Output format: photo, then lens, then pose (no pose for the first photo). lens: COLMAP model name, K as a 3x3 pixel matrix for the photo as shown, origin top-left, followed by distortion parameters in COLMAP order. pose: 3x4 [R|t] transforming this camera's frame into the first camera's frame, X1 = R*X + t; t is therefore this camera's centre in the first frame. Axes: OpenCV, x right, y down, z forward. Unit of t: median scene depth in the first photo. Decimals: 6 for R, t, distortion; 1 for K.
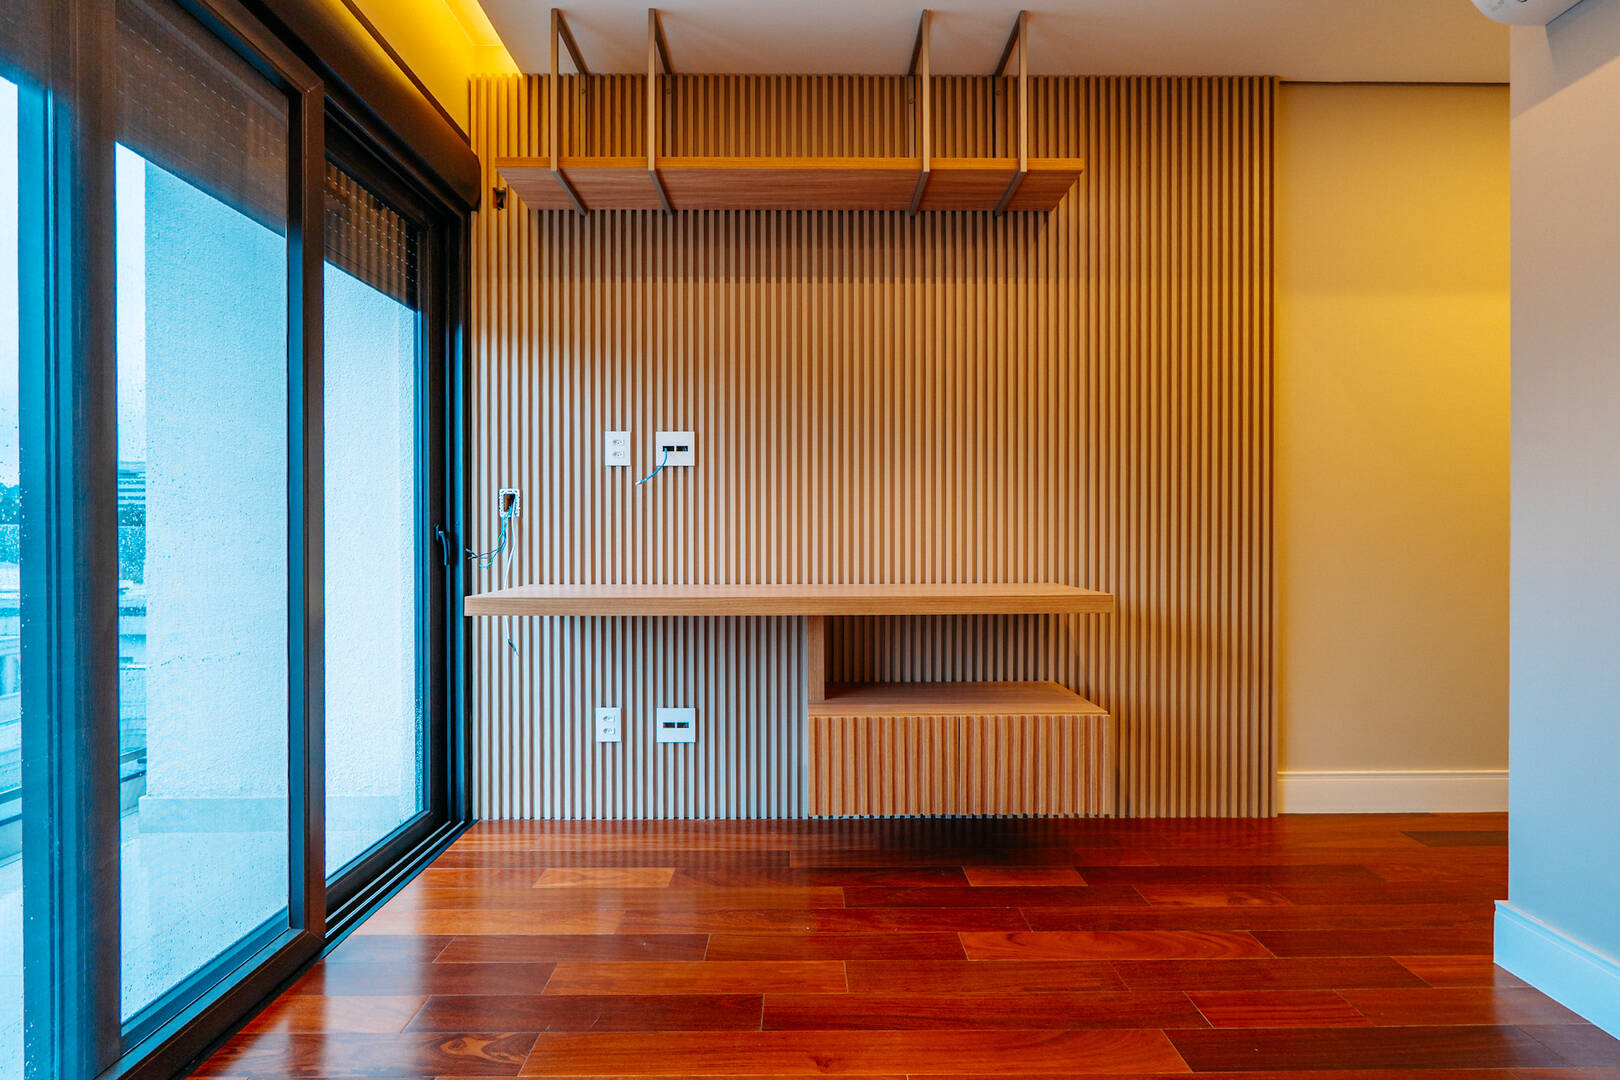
lens RADIAL K [[738.7, 0, 810.0], [0, 738.7, 540.0], [0, 0, 1]] dist [-0.004103, 0.000526]
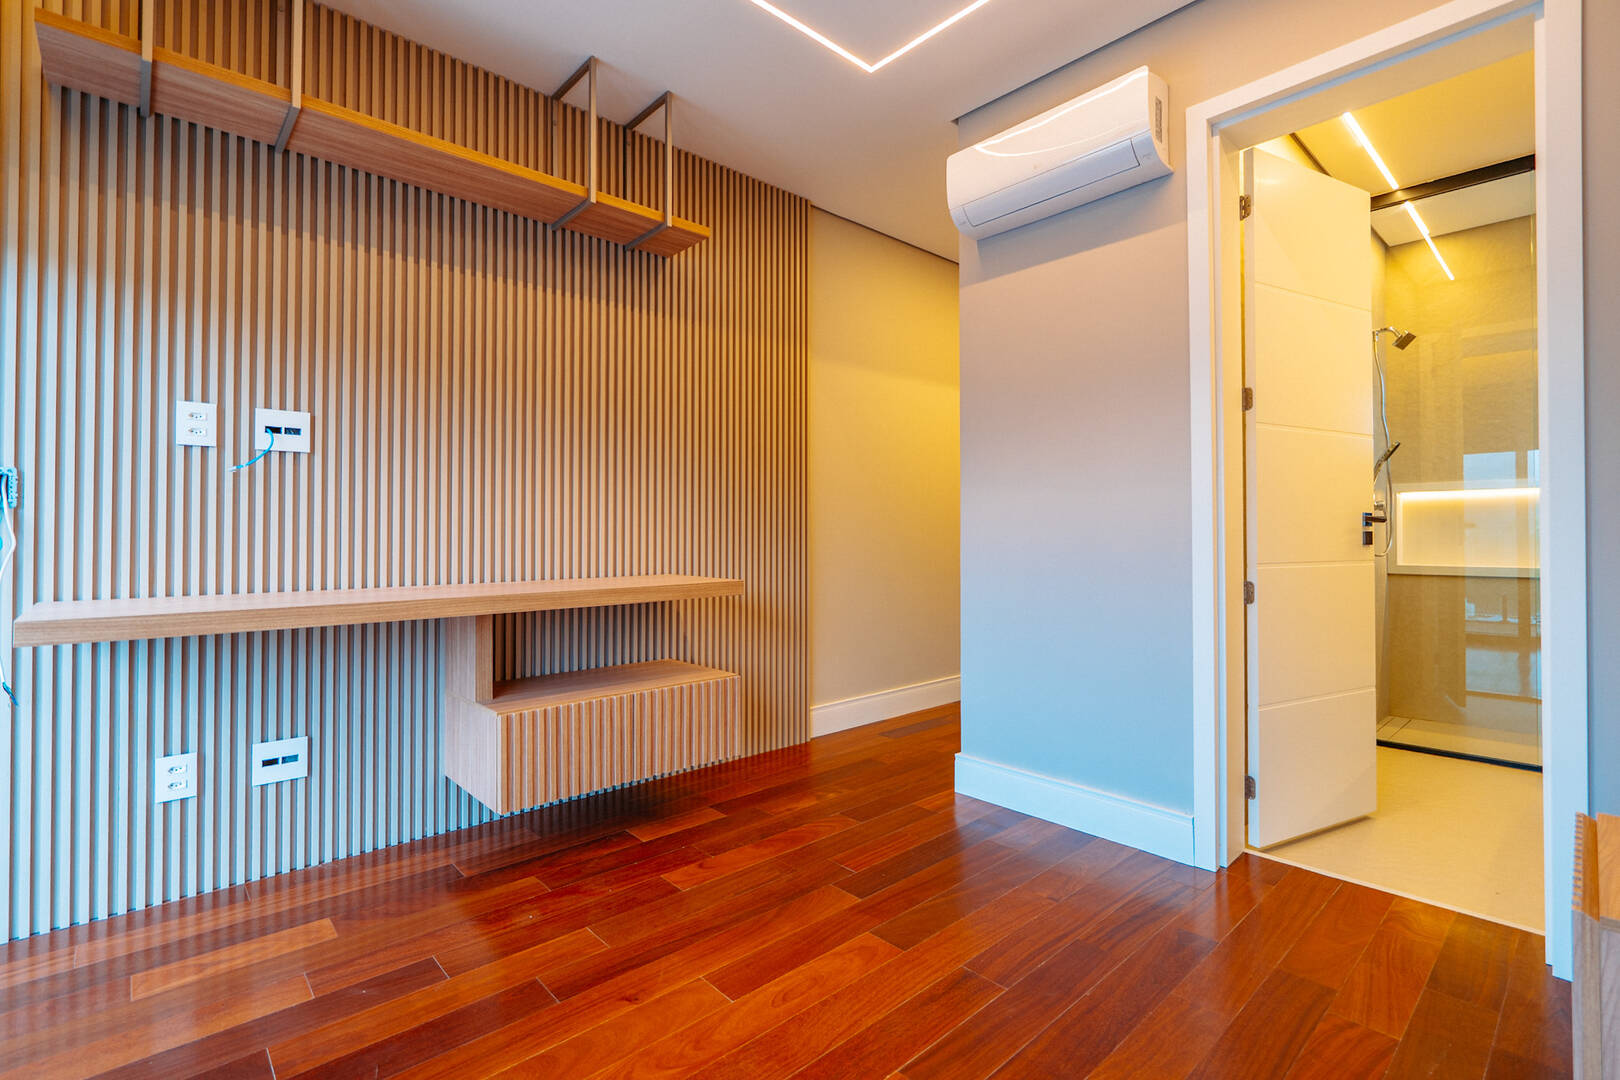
lens RADIAL K [[744.2, 0, 794.2], [0, 744.2, 525.4], [0, 0, 1]] dist [-0.002057, -0.000303]
pose [[0.751680, 0.007728, 0.659482, -0.327808], [0.003451, 0.999872, -0.015650, -0.000393], [-0.659519, 0.014040, 0.751557, -0.020788]]
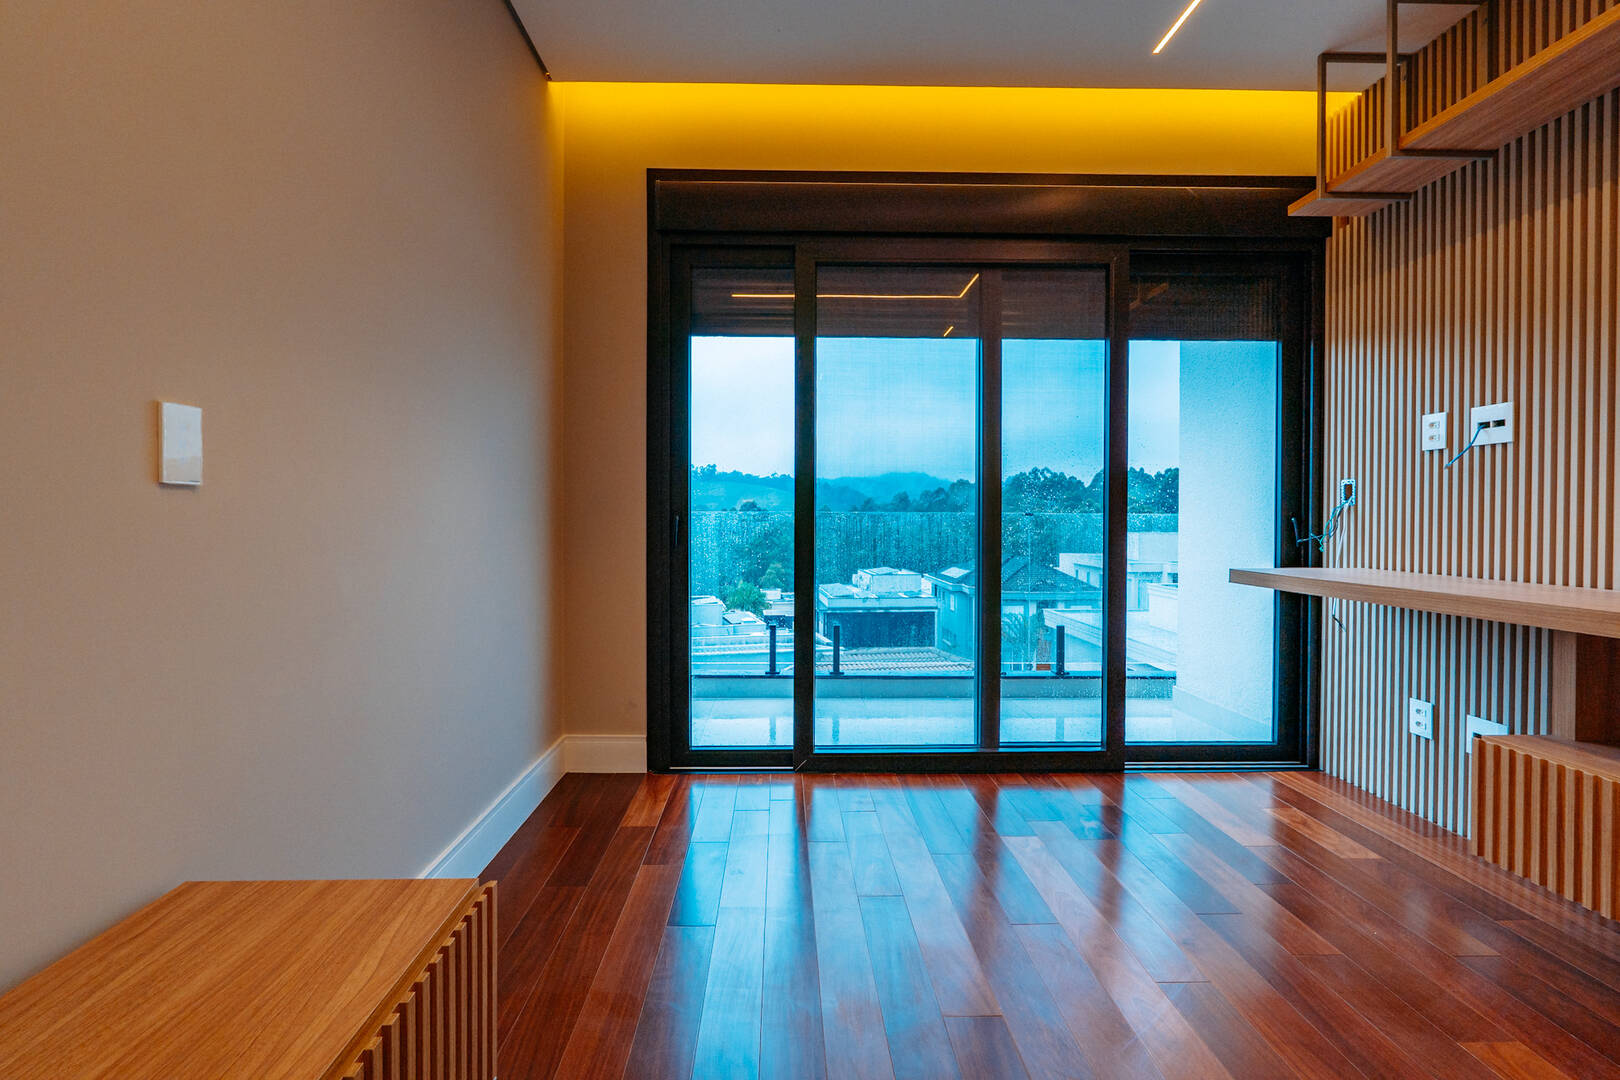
lens RADIAL K [[748.9, 0, 801.5], [0, 748.9, 531.2], [0, 0, 1]] dist [-0.003829, -0.000466]
pose [[0.018781, 0.018127, -0.999659, 0.744954], [-0.009264, 0.999796, 0.017955, -0.005692], [0.999781, 0.008923, 0.018945, 0.181909]]
